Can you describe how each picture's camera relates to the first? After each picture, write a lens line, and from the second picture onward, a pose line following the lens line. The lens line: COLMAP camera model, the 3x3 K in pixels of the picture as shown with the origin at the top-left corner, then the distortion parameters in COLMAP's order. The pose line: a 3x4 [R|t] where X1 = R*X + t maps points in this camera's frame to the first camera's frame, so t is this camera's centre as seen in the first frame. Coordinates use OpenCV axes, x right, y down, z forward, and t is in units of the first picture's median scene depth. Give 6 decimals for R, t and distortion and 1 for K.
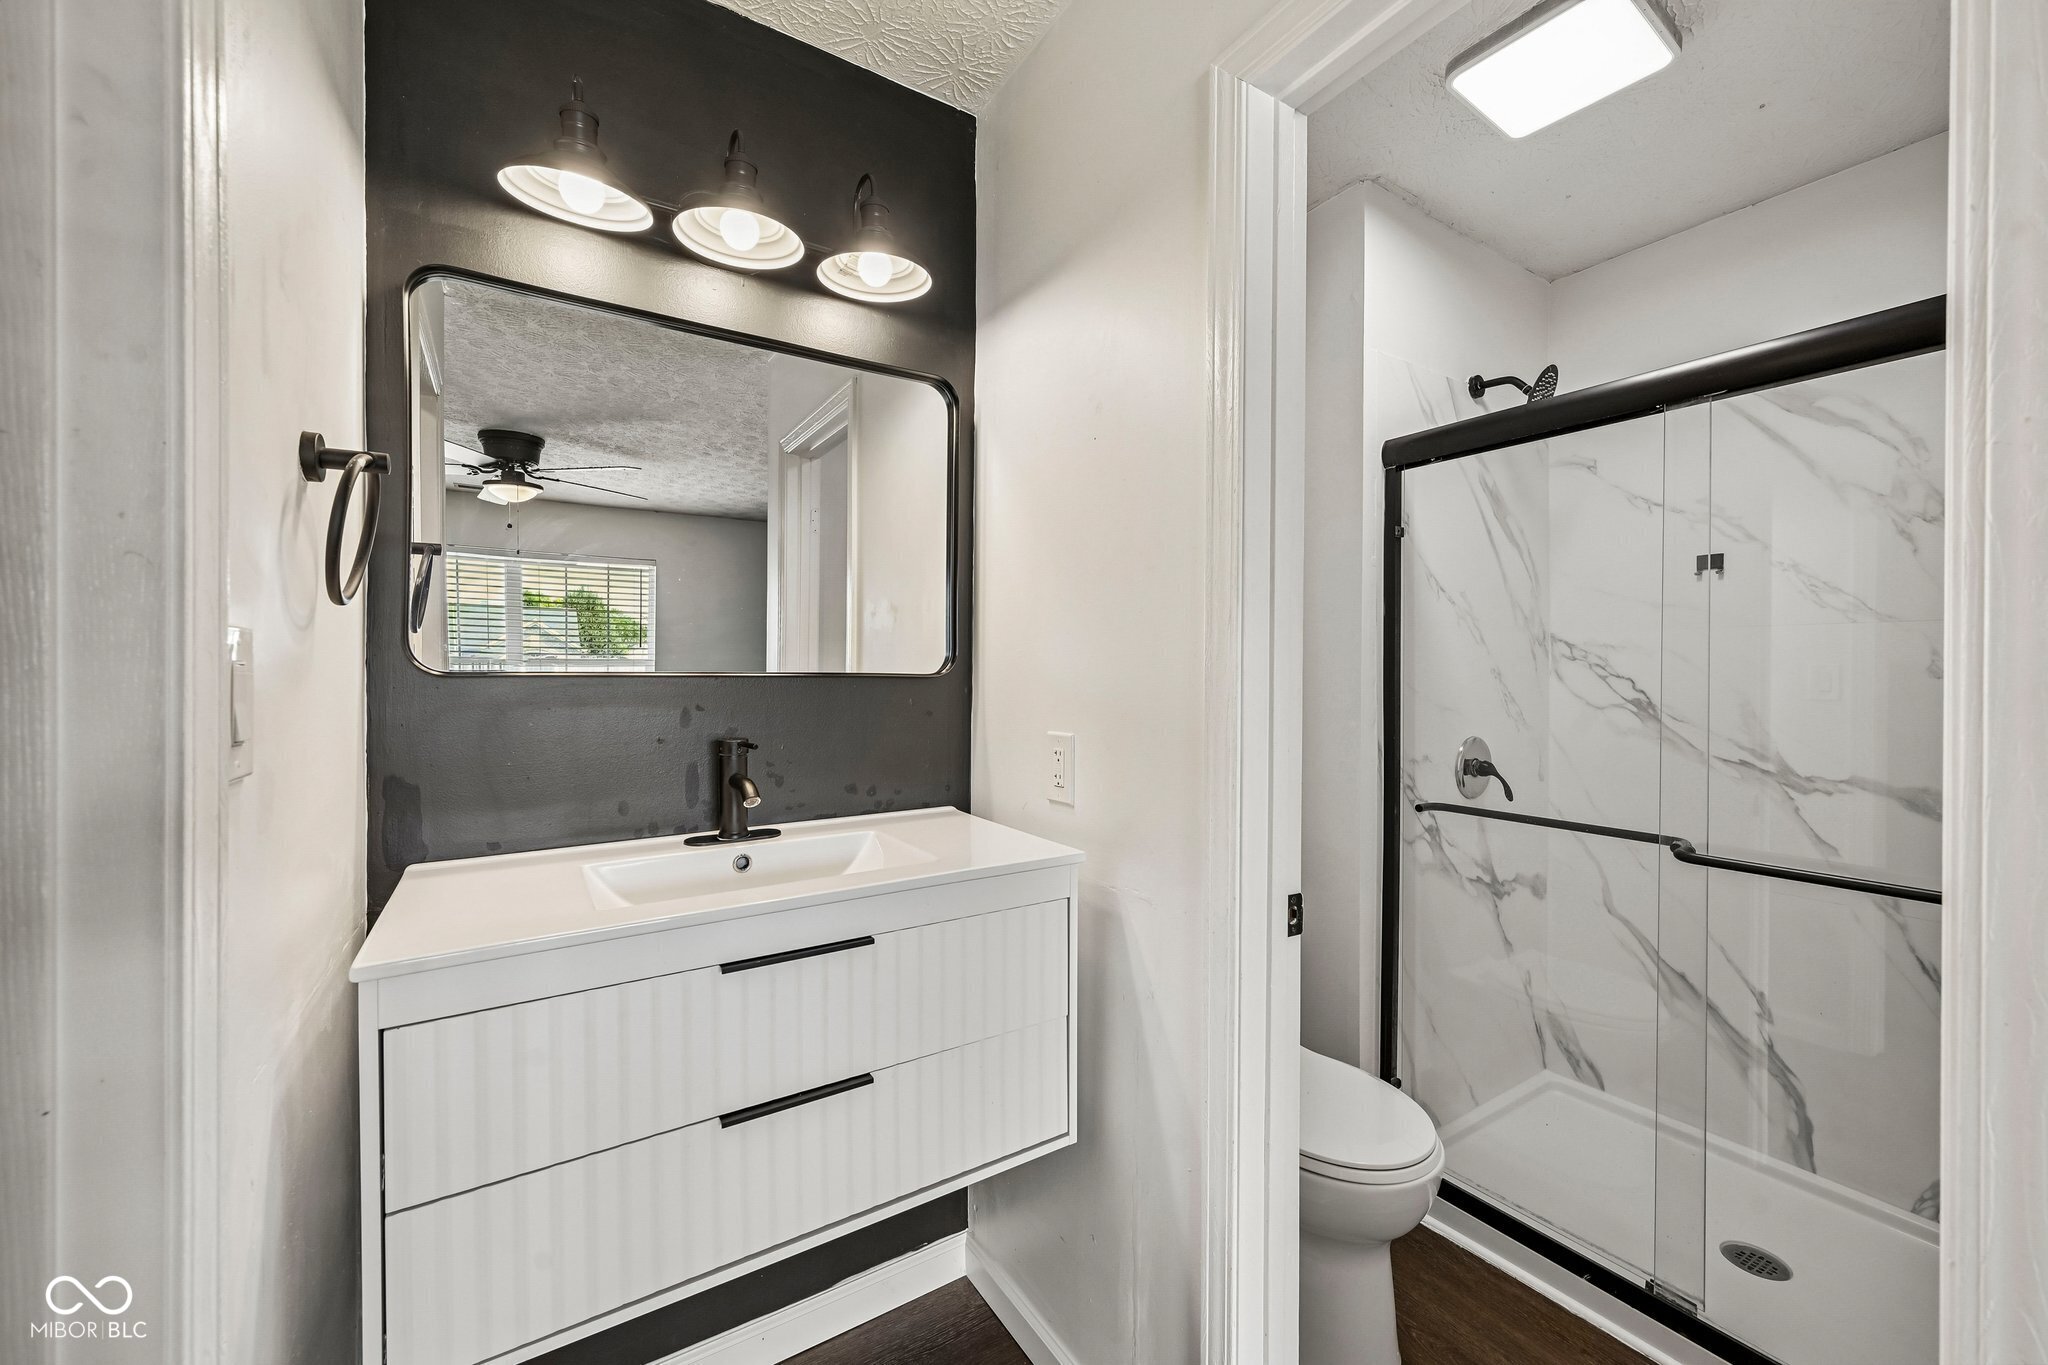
lens RADIAL K [[803.2, 0, 1024.8], [0, 803.2, 682.3], [0, 0, 1]] dist [-0.000454, 0.000205]
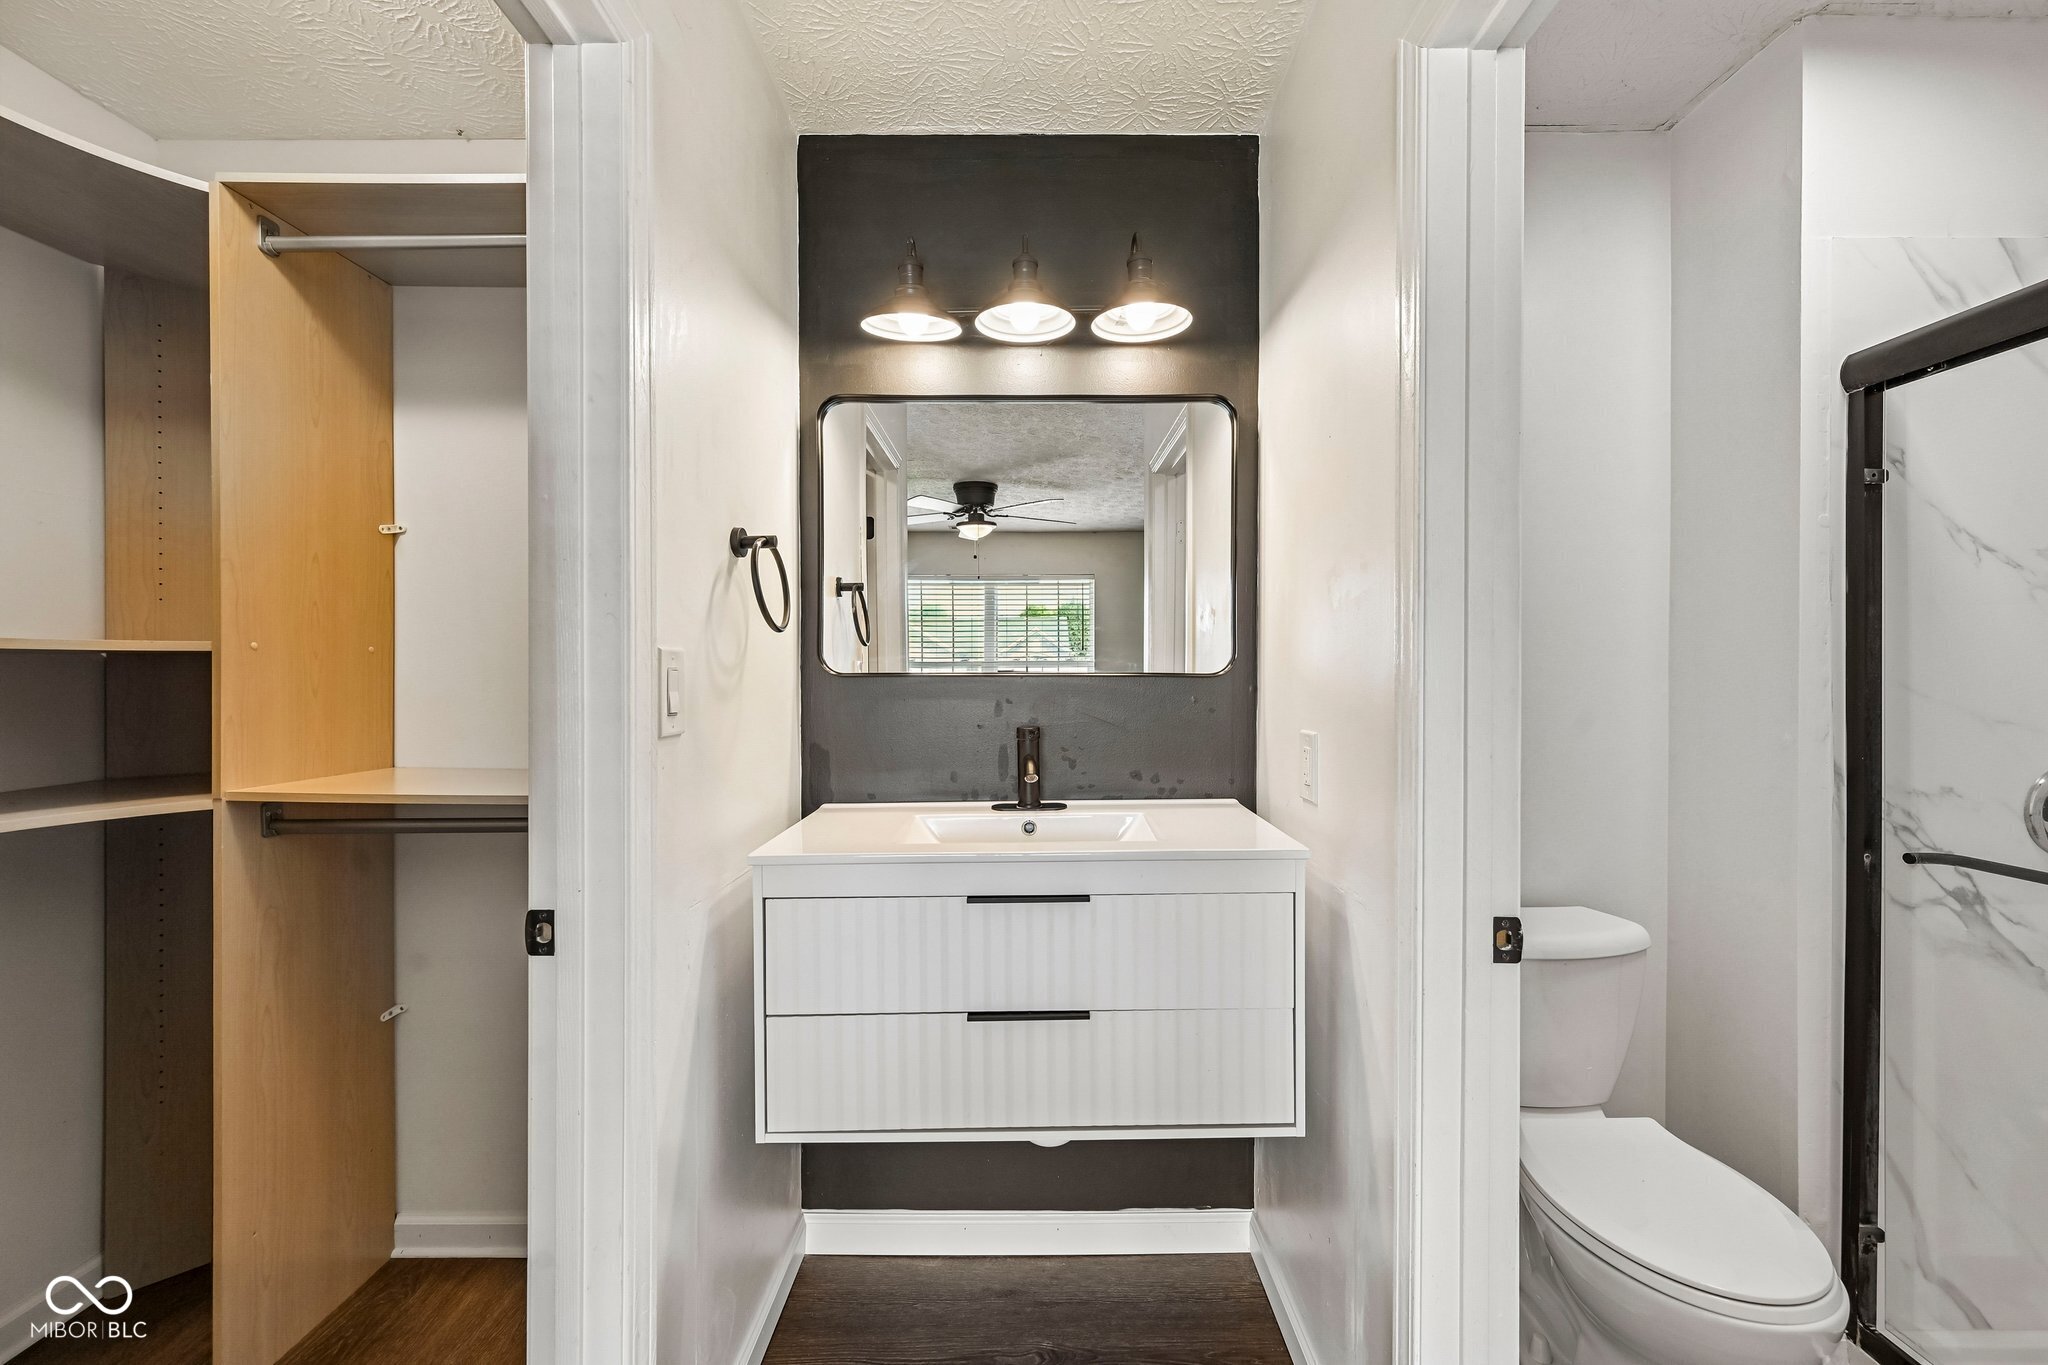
lens RADIAL K [[800.4, 0, 1025.7], [0, 800.4, 680.7], [0, 0, 1]] dist [-0.000165, 0.000066]
pose [[0.842897, 0.001151, -0.538073, 0.242597], [-0.002183, 0.999997, -0.001281, 0.001092], [0.538070, 0.002254, 0.842897, -0.030274]]
